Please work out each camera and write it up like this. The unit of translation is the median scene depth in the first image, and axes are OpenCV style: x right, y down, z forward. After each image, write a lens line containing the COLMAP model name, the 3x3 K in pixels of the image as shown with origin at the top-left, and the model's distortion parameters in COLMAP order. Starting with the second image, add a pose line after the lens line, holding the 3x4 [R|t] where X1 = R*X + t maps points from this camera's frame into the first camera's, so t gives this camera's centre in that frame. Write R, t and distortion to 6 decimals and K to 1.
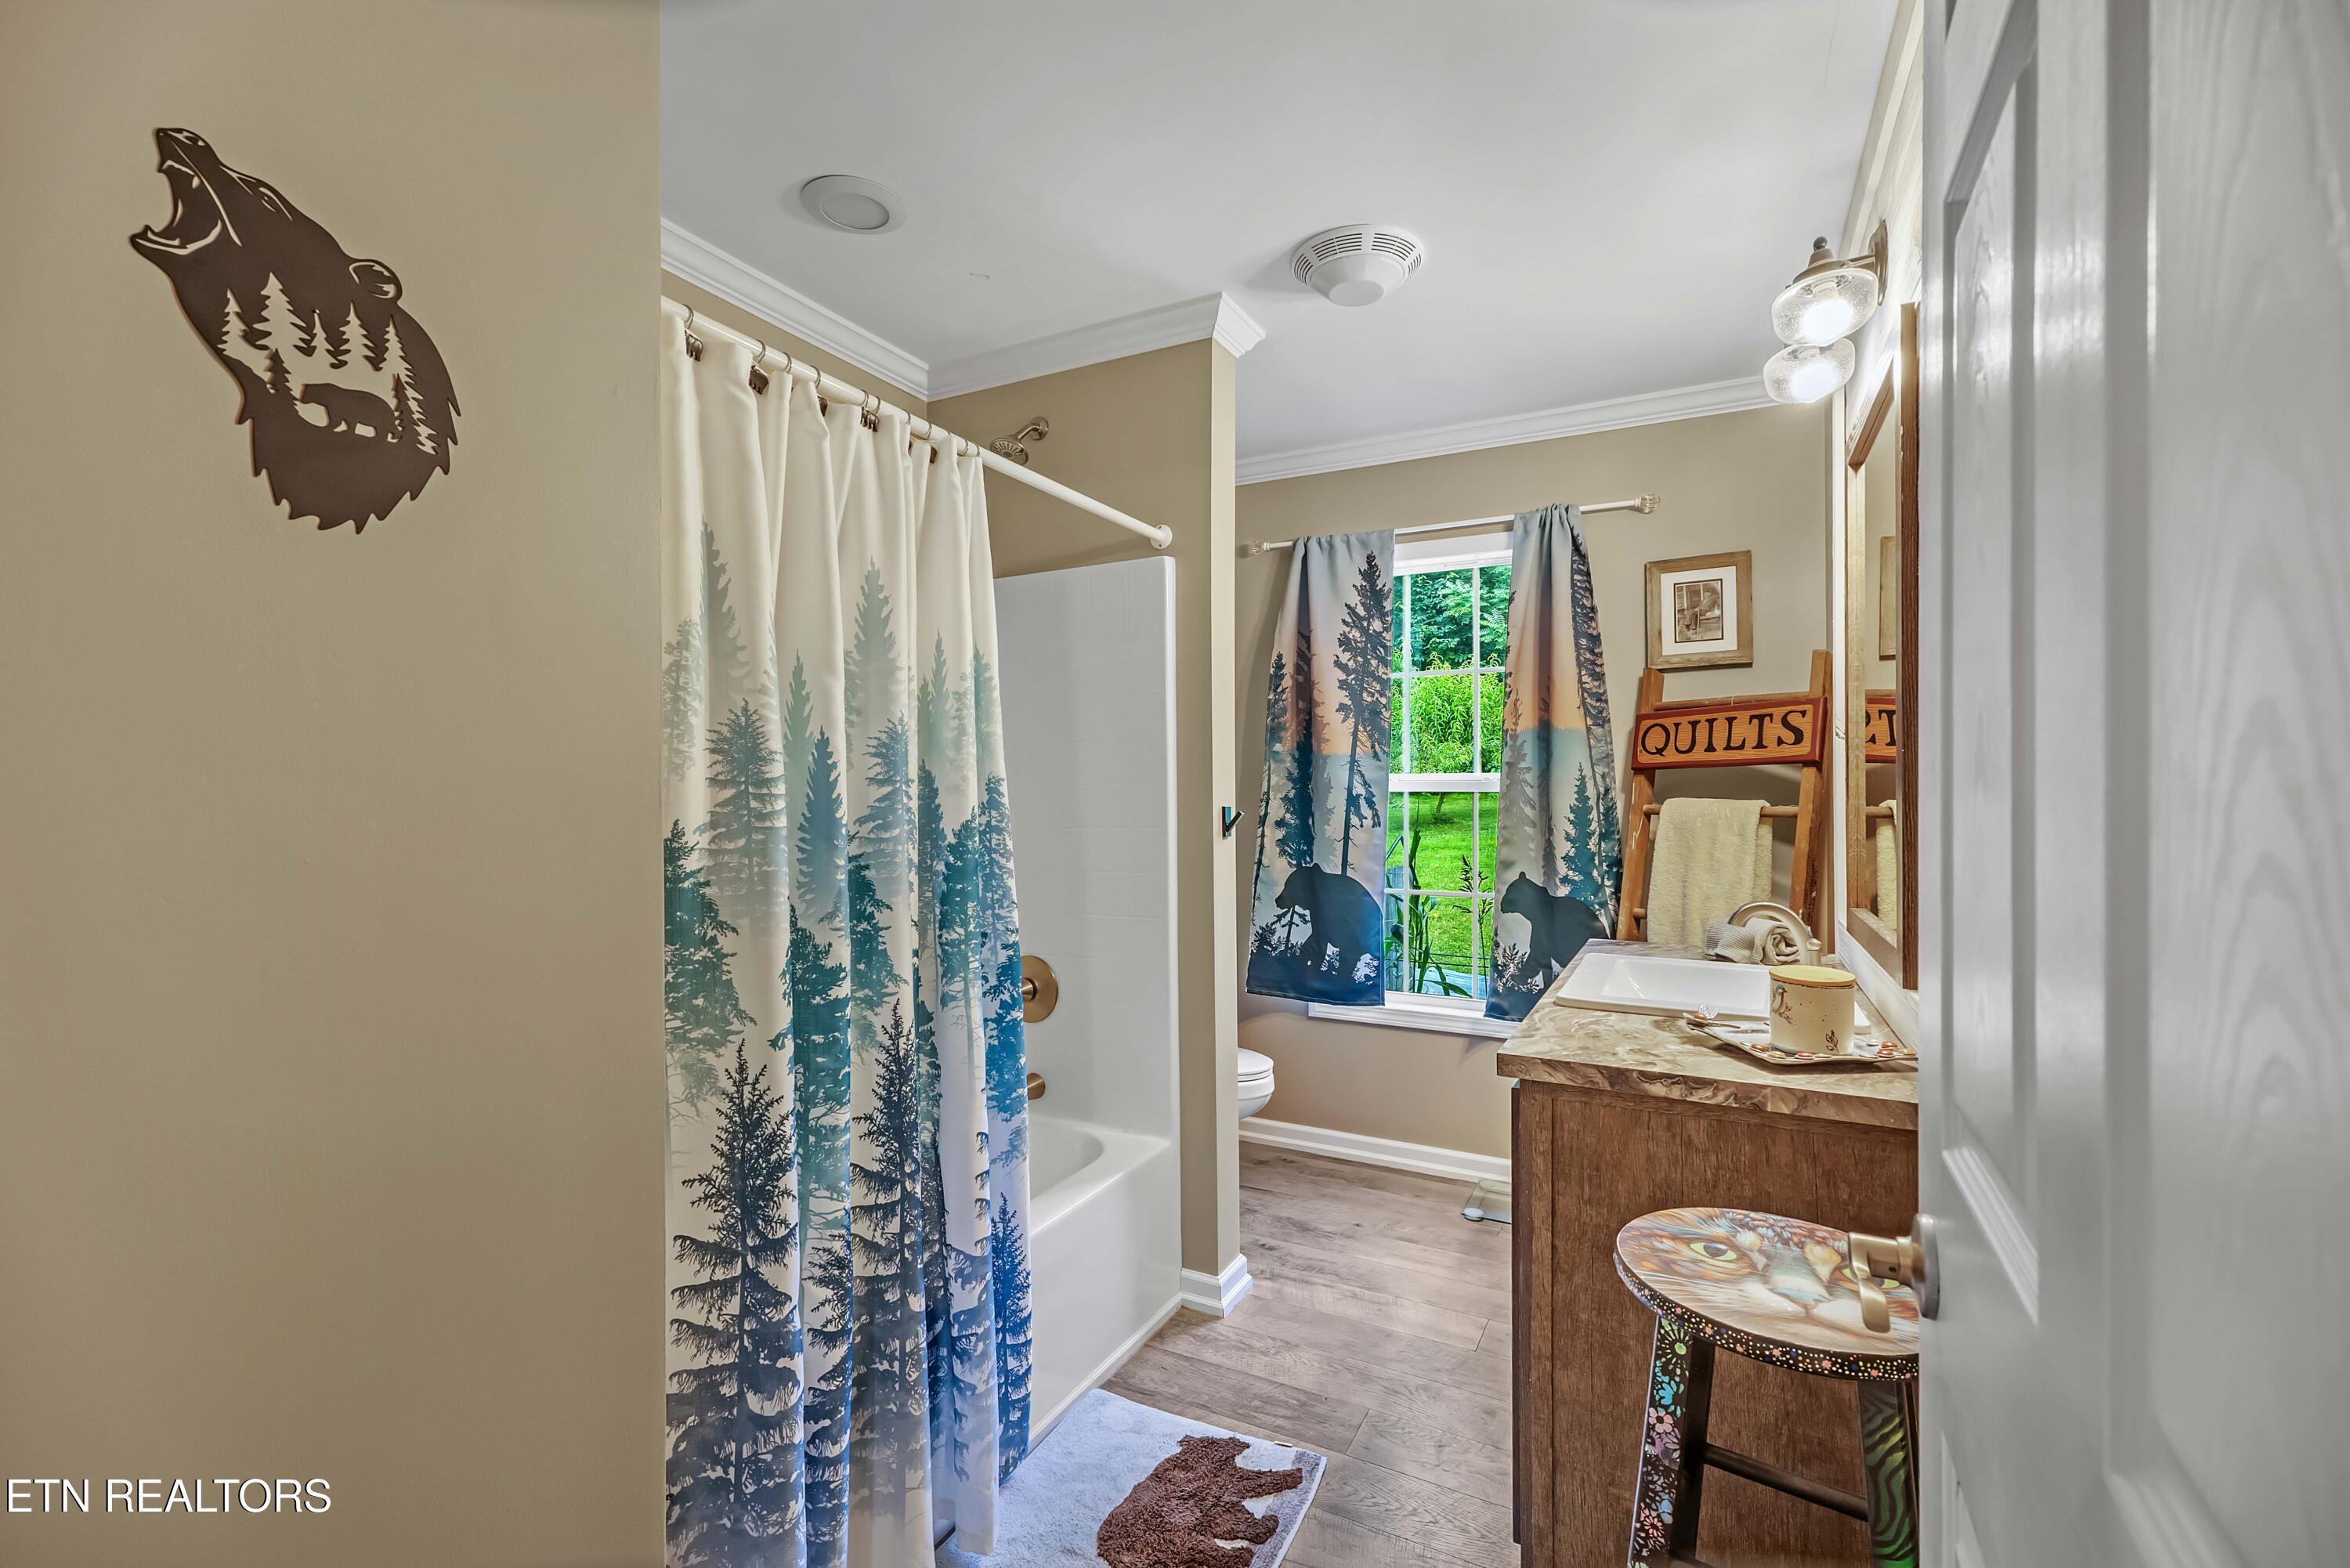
lens RADIAL K [[1027.1, 0, 1173.1], [0, 1027.1, 782.9], [0, 0, 1]] dist [-0.000408, -0.000416]
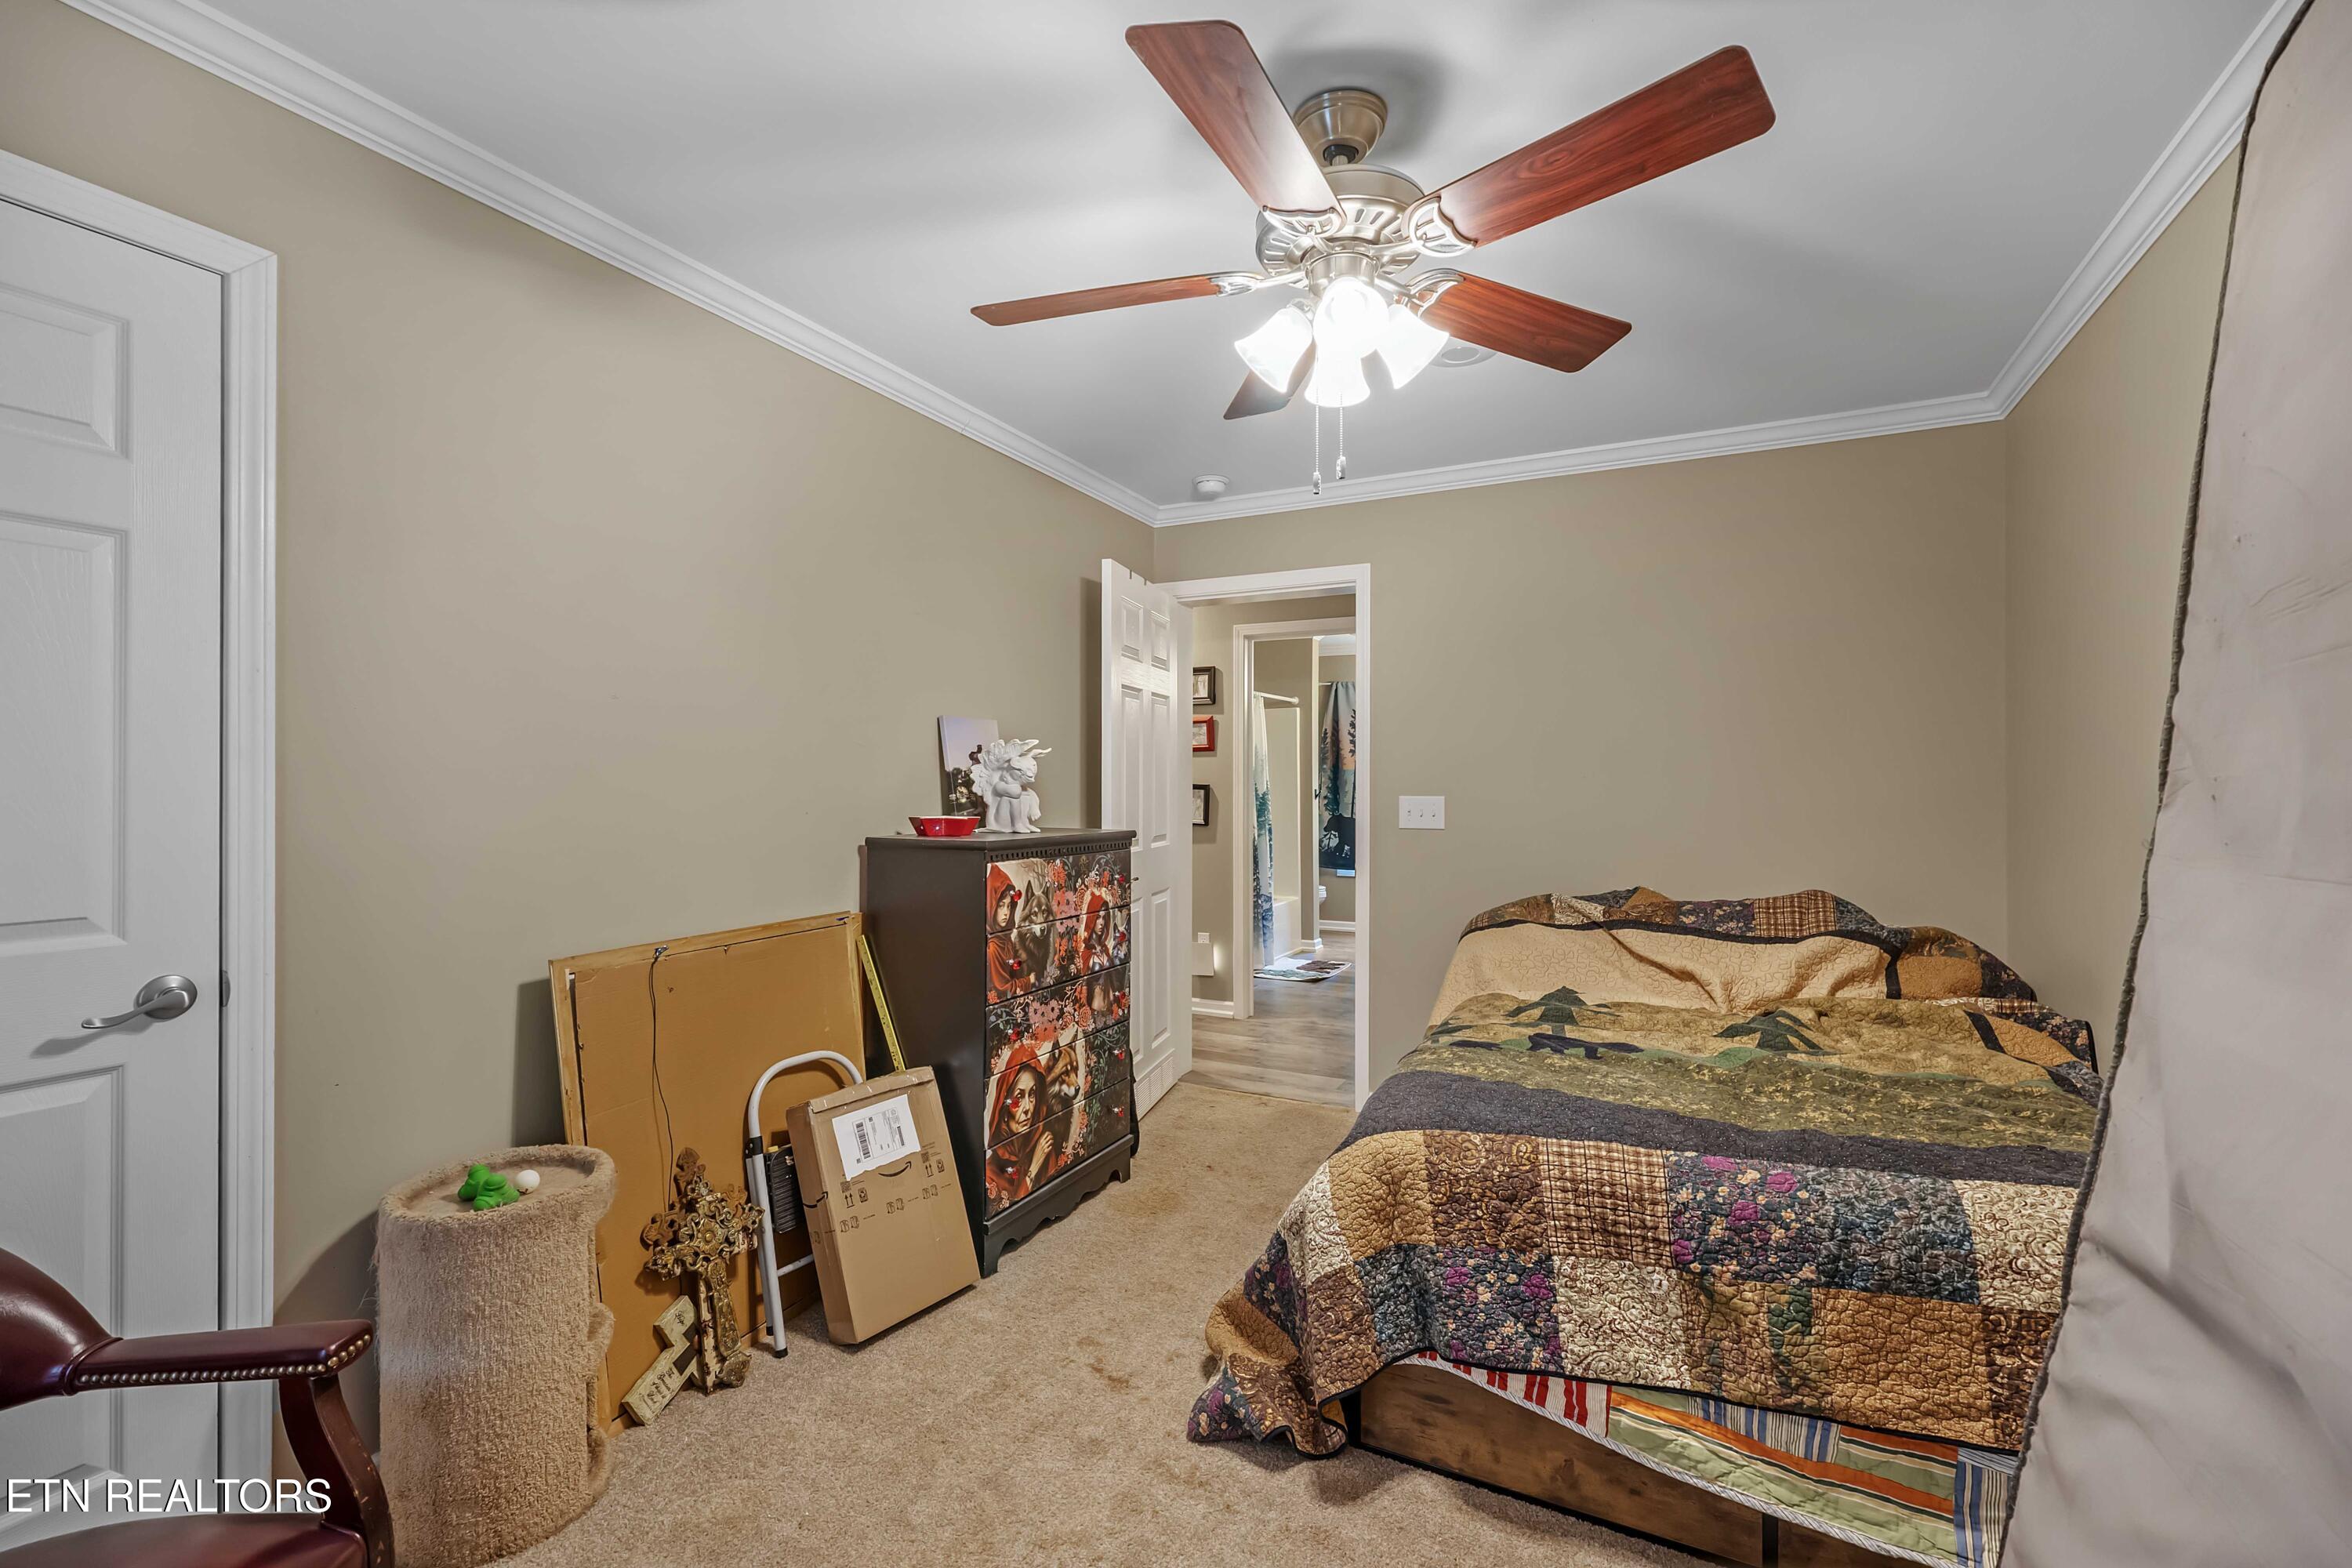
lens RADIAL K [[1028.0, 0, 1174.4], [0, 1028.0, 783.6], [0, 0, 1]] dist [-0.000408, -0.000416]
pose [[0.999694, 0.002884, 0.024586, -0.444373], [-0.002478, 0.999860, -0.016532, 0.058523], [-0.024630, 0.016466, 0.999561, -2.047363]]
